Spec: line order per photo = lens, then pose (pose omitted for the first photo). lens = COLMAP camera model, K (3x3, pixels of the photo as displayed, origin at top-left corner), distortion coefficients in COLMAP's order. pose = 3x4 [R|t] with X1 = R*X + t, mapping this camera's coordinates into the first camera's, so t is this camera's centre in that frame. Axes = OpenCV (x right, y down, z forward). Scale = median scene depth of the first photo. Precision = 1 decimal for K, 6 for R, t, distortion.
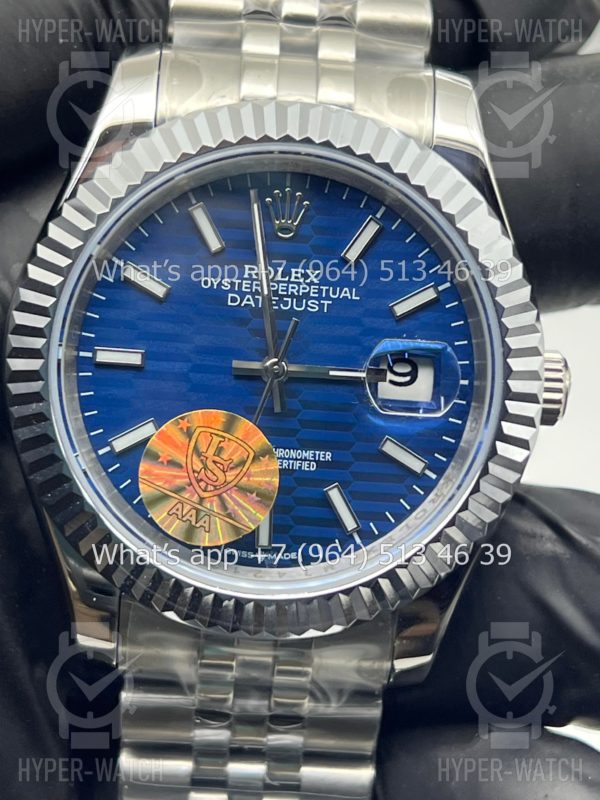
lens RADIAL K [[1881.6, 0, 305.1], [0, 1881.6, 413.2], [0, 0, 1]] dist [0.210223, 0.000000]
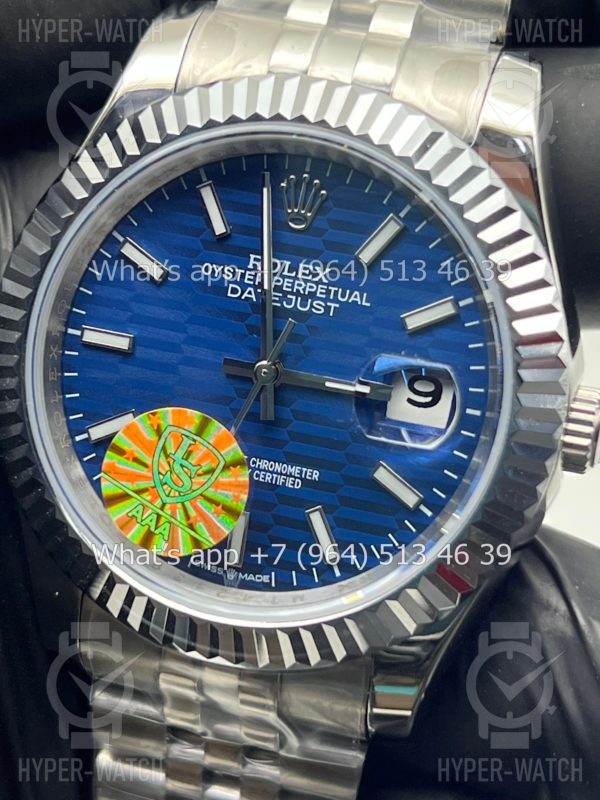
lens RADIAL K [[1881.6, 0, 296.9], [0, 1881.6, 401.2], [0, 0, 1]] dist [0.210223, 0.000000]
pose [[0.961251, 0.124405, -0.246009, 0.221346], [-0.117369, 0.992152, 0.043118, -0.050192], [0.249443, -0.012574, 0.968308, 0.126817]]
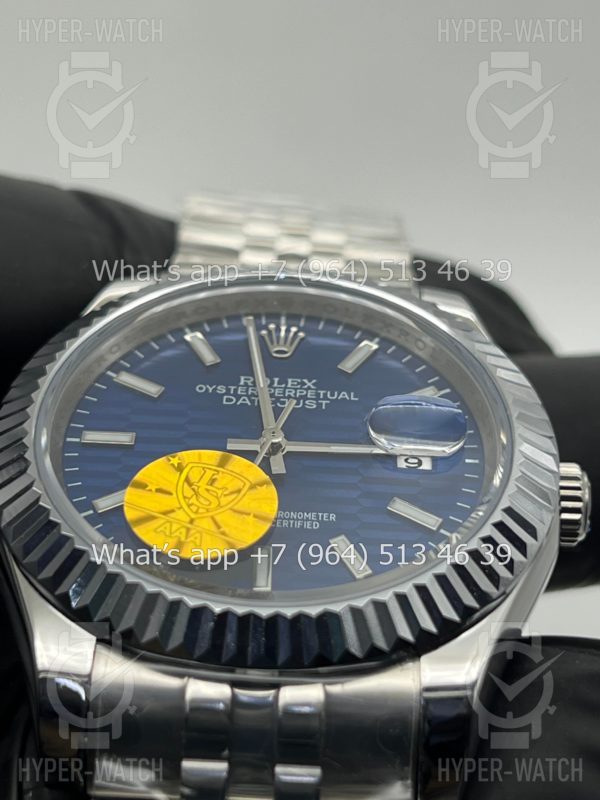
lens RADIAL K [[1881.6, 0, 306.0], [0, 1881.6, 403.9], [0, 0, 1]] dist [0.210223, 0.000000]
pose [[0.999628, -0.022950, 0.014753, -0.012565], [0.026456, 0.683153, -0.729796, 0.651729], [0.006670, 0.729914, 0.683506, 0.336883]]
